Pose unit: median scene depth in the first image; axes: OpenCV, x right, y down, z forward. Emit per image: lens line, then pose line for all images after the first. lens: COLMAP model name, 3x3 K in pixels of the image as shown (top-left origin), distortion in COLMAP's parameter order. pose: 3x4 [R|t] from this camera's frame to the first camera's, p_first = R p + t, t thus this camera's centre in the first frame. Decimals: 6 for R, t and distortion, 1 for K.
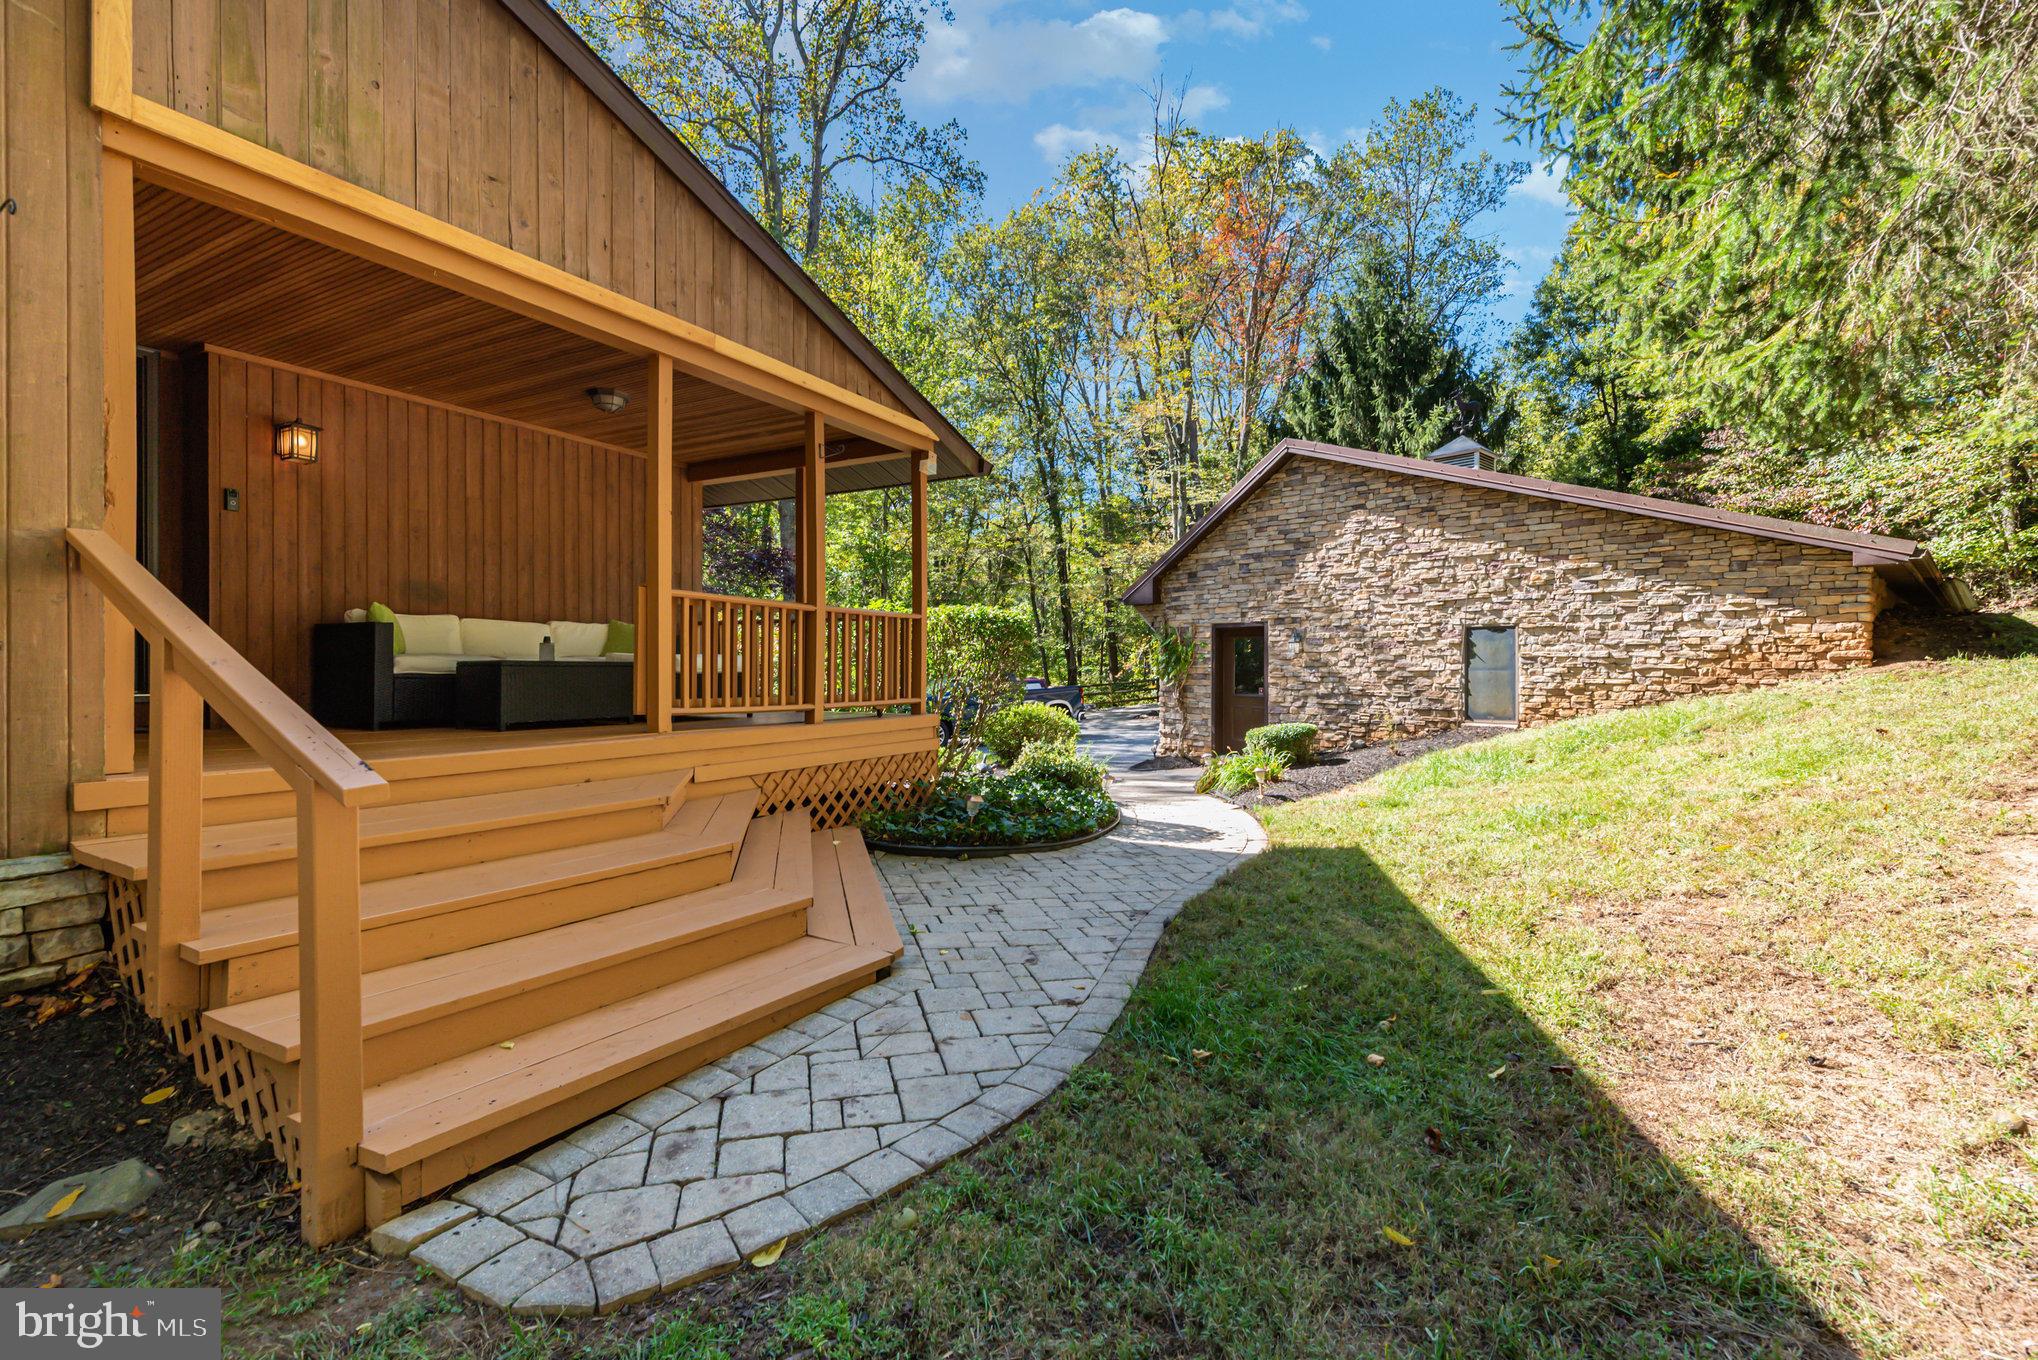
lens RADIAL K [[887.9, 0, 1023.3], [0, 887.9, 669.5], [0, 0, 1]] dist [0.004274, 0.000595]
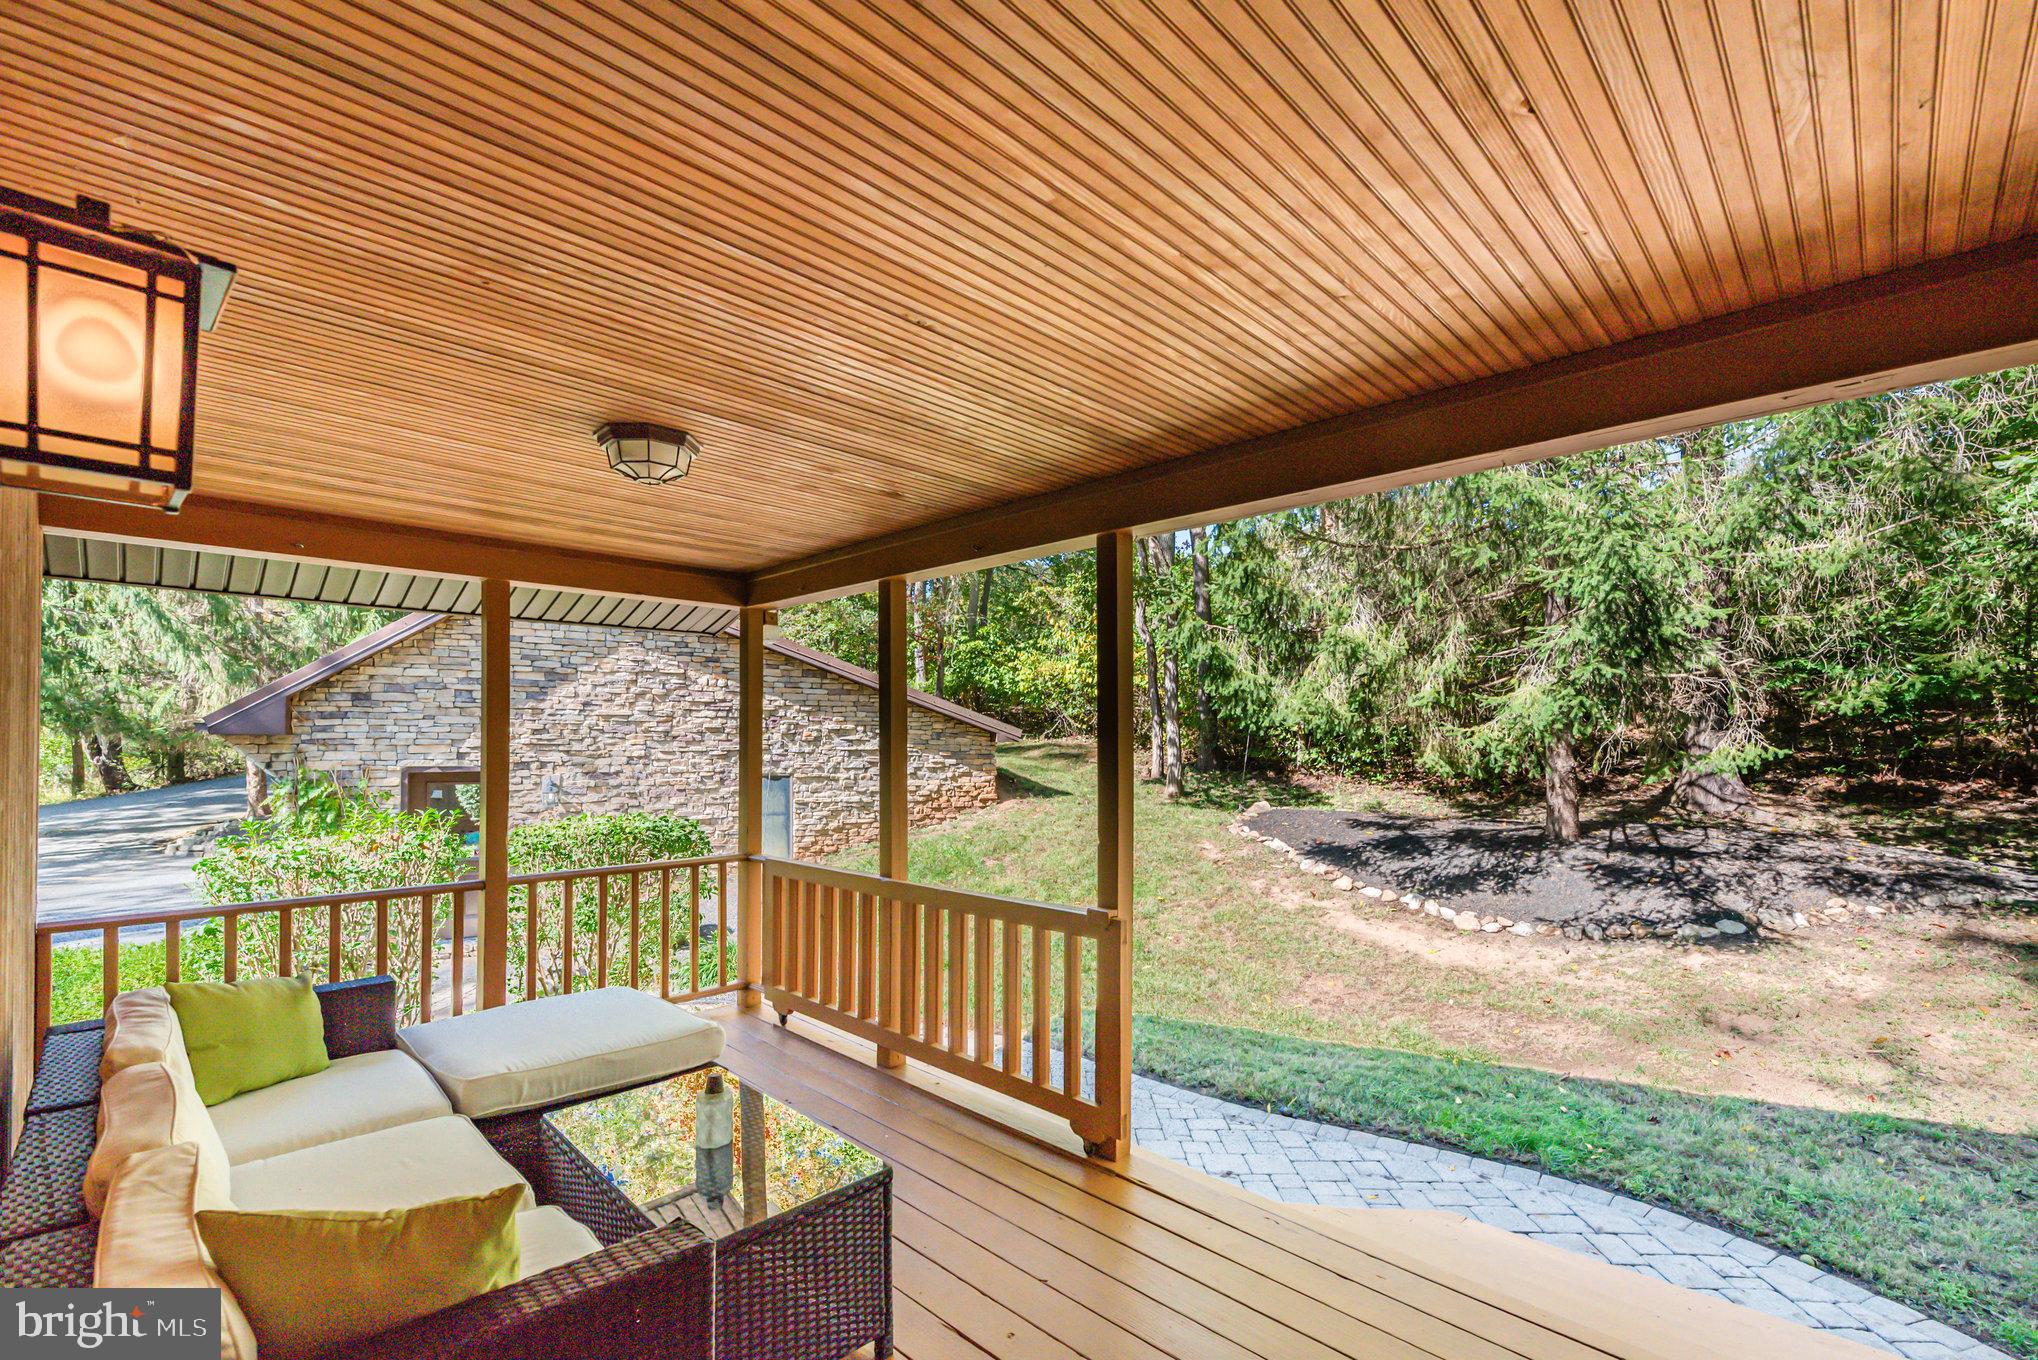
lens RADIAL K [[887.9, 0, 1040.6], [0, 887.9, 731.0], [0, 0, 1]] dist [0.004274, 0.000595]
pose [[0.271649, 0.010862, 0.962335, -0.422491], [0.002344, 0.999926, -0.011948, -0.086542], [-0.962393, 0.005502, 0.271604, 0.368367]]
